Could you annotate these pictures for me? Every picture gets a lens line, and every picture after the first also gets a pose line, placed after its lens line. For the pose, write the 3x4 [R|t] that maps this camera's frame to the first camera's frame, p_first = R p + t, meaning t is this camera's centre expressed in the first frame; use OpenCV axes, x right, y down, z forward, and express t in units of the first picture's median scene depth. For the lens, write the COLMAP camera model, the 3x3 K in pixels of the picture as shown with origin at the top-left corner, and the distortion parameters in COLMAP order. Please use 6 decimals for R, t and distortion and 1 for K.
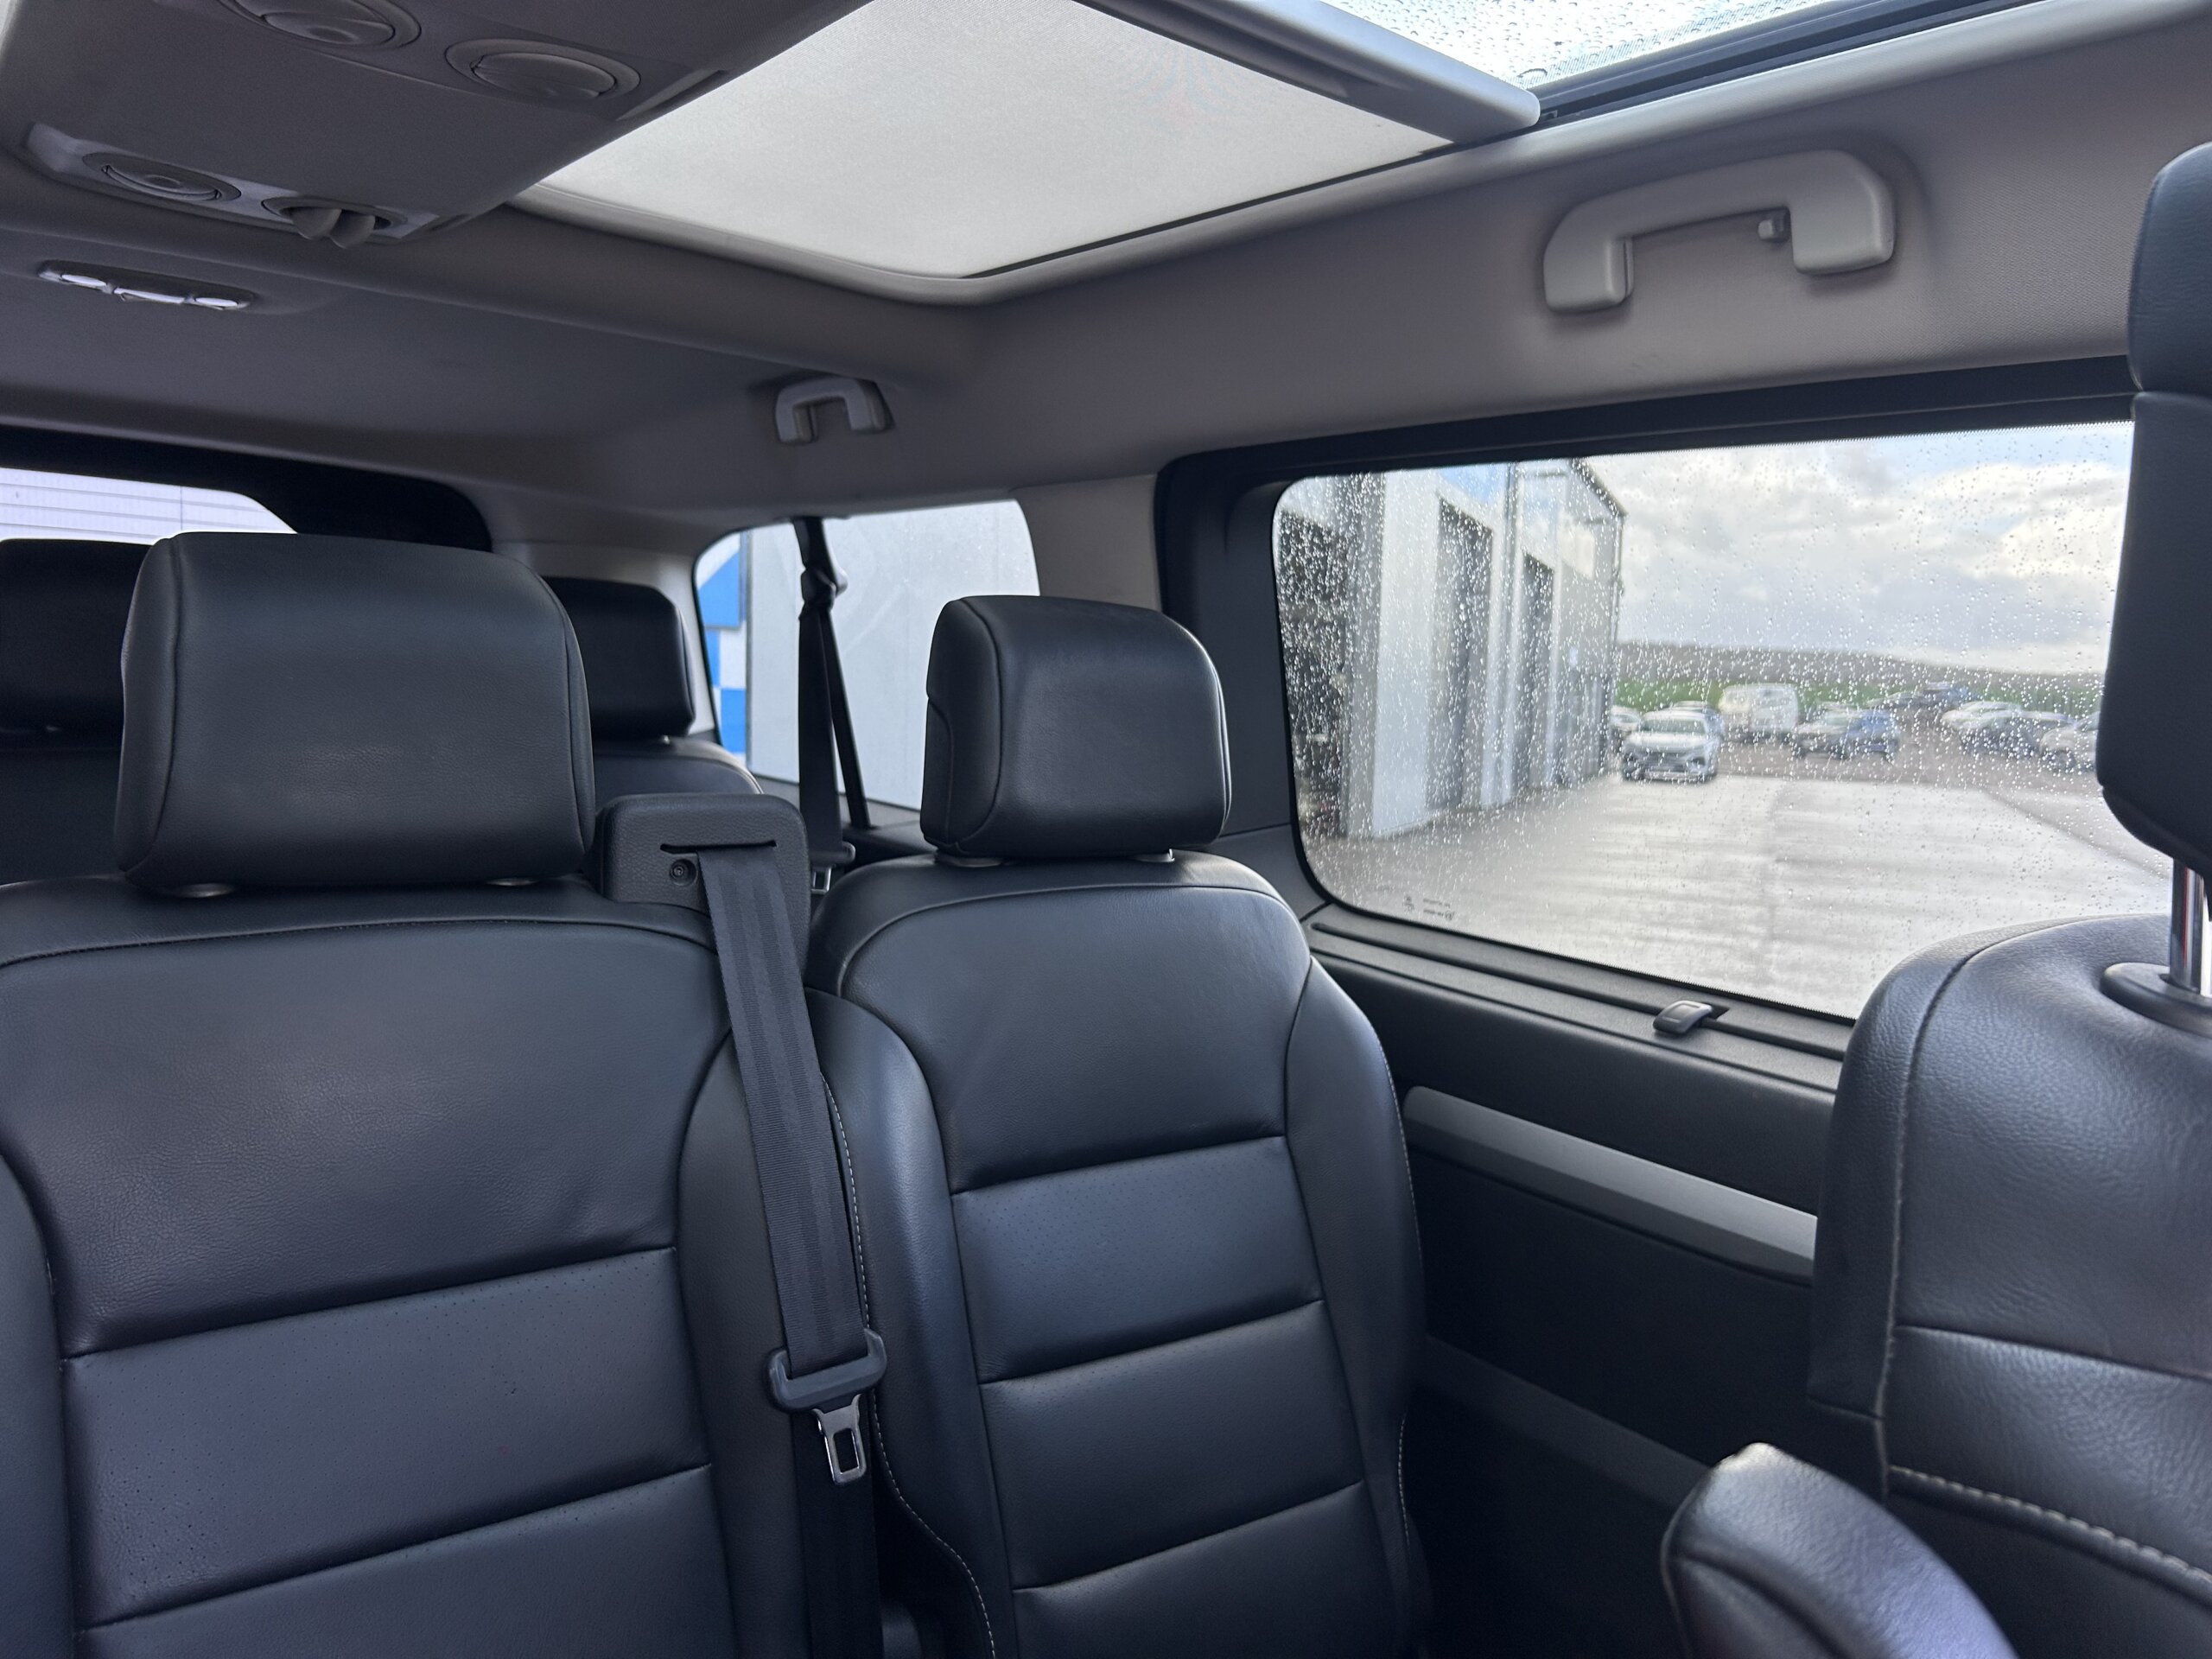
lens RADIAL K [[1692.6, 0, 1106.0], [0, 1692.6, 829.5], [0, 0, 1]] dist [0.035298, -0.068295]
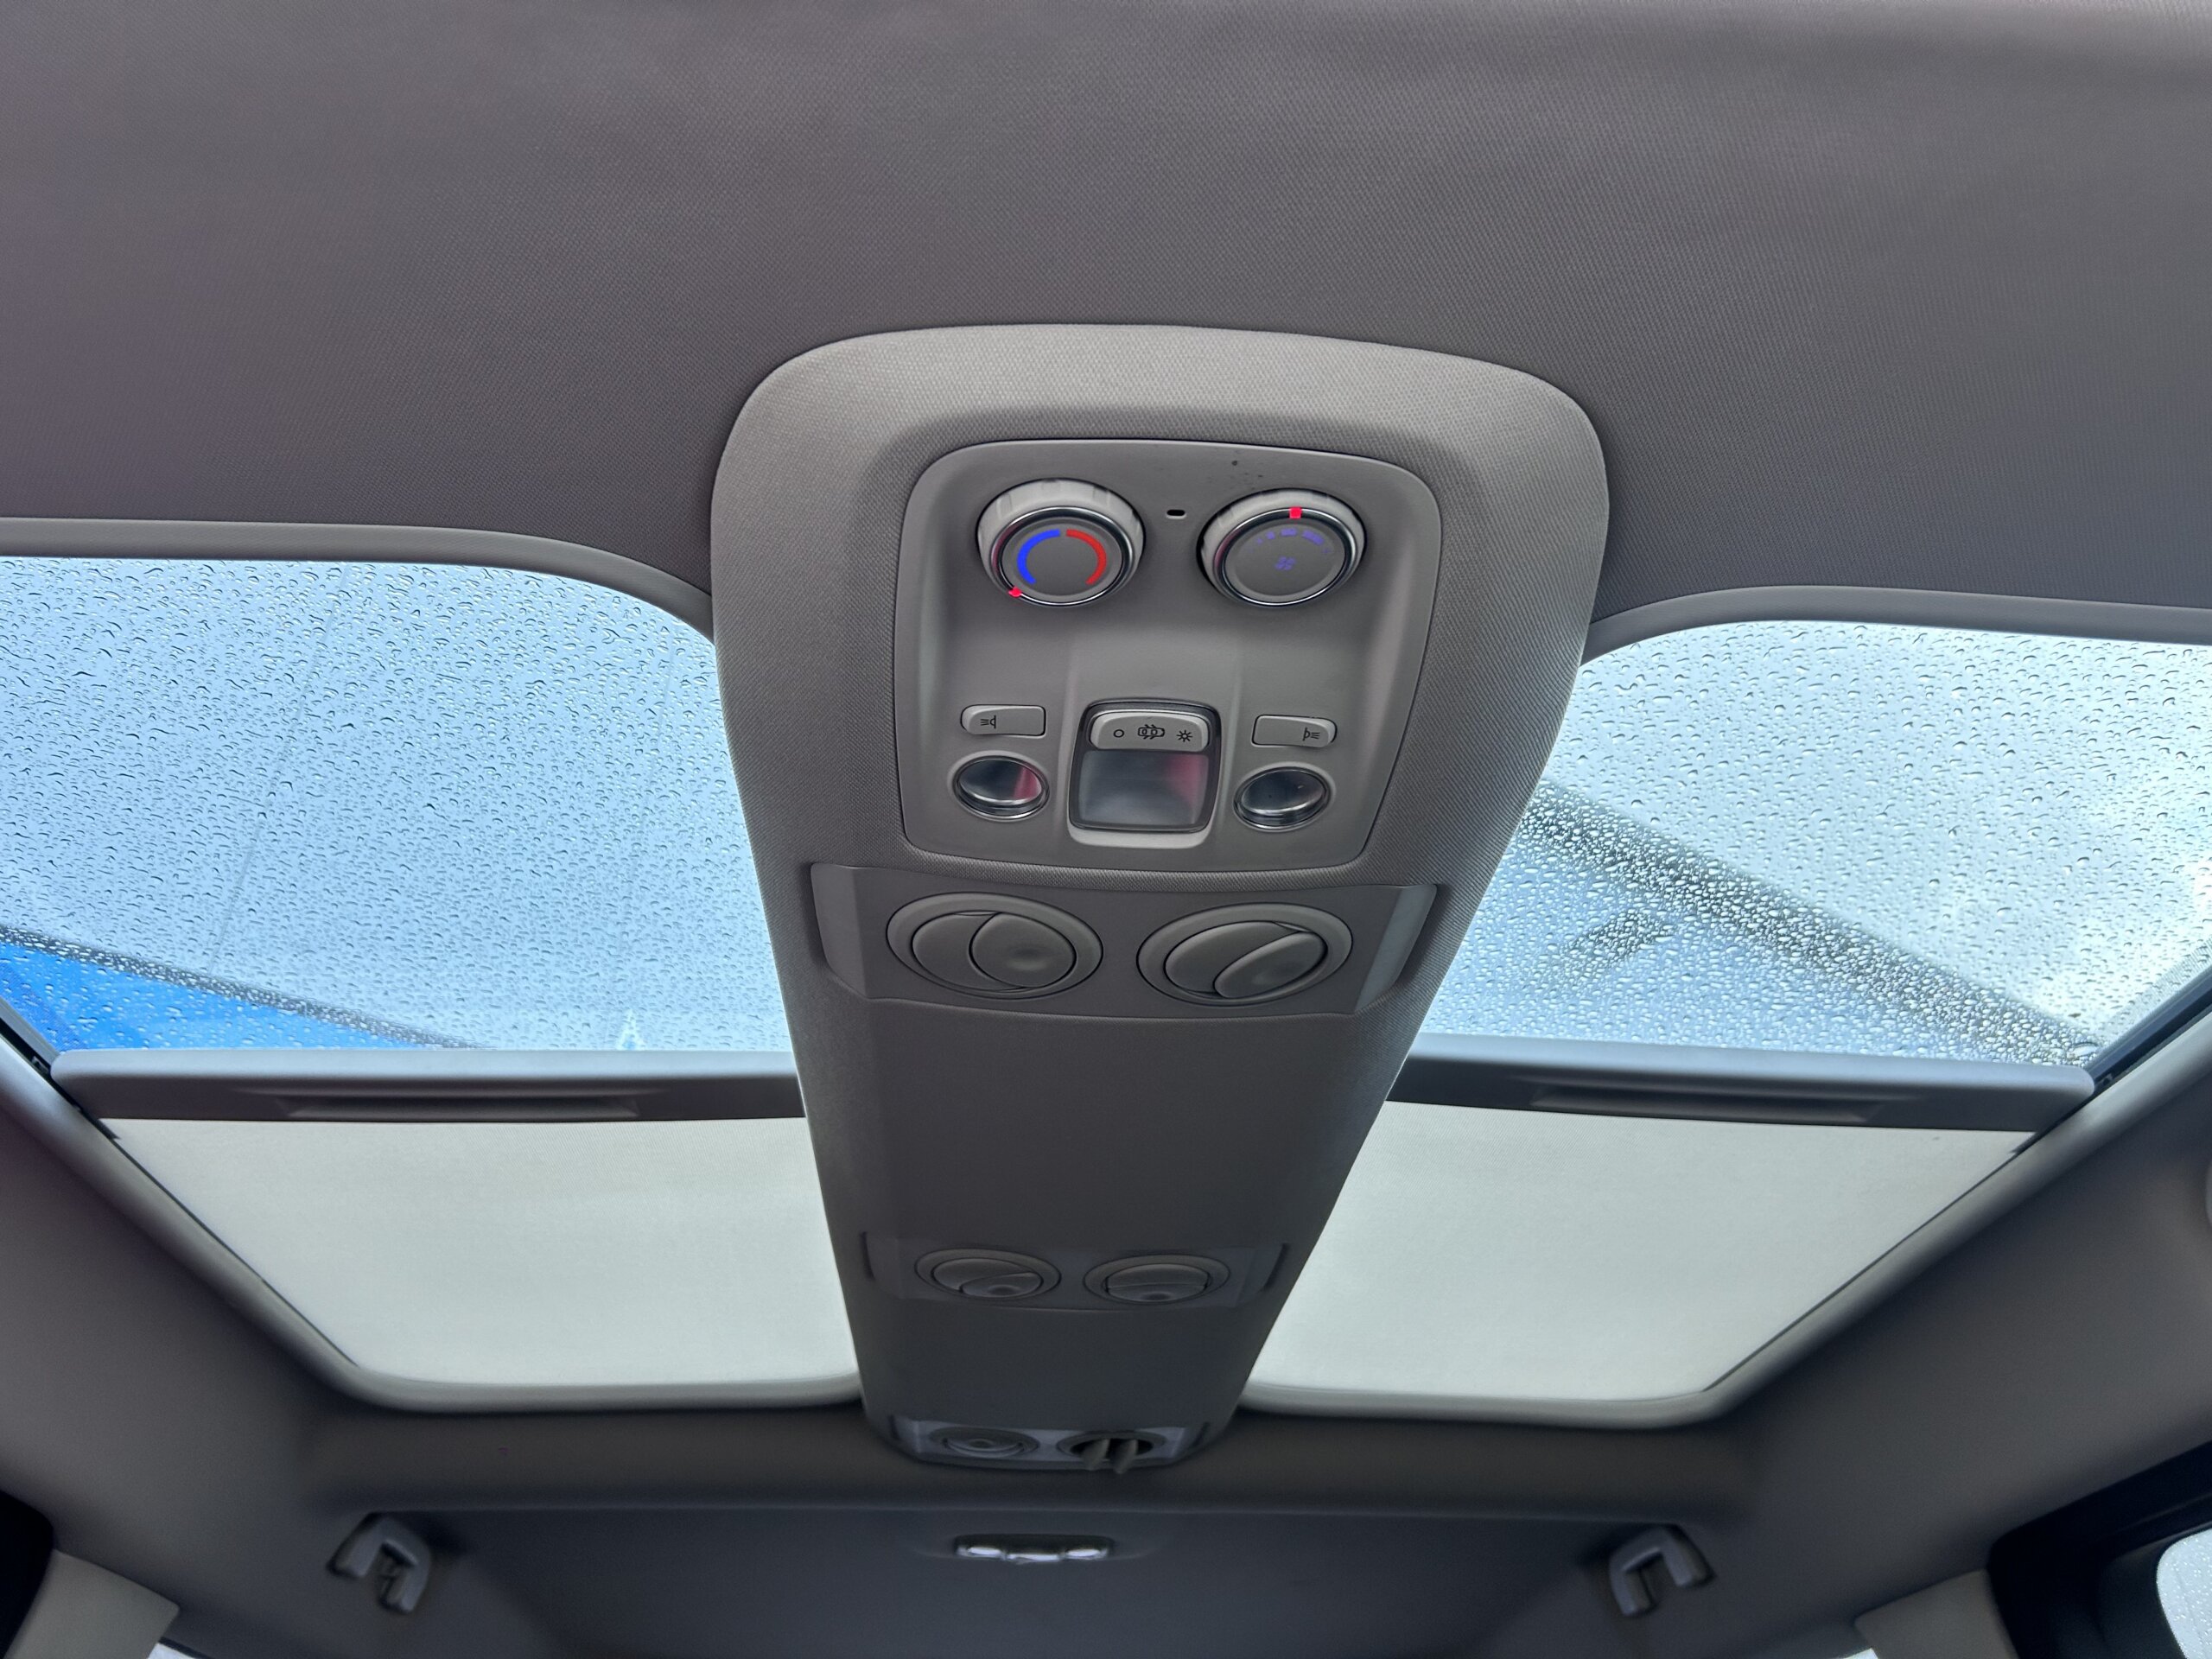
lens RADIAL K [[1692.6, 0, 1106.0], [0, 1692.6, 829.5], [0, 0, 1]] dist [0.035298, -0.068295]
pose [[0.835570, -0.352056, -0.421758, 0.201573], [-0.000286, 0.767412, -0.641154, 0.071913], [0.549385, 0.535849, 0.641126, -0.001056]]
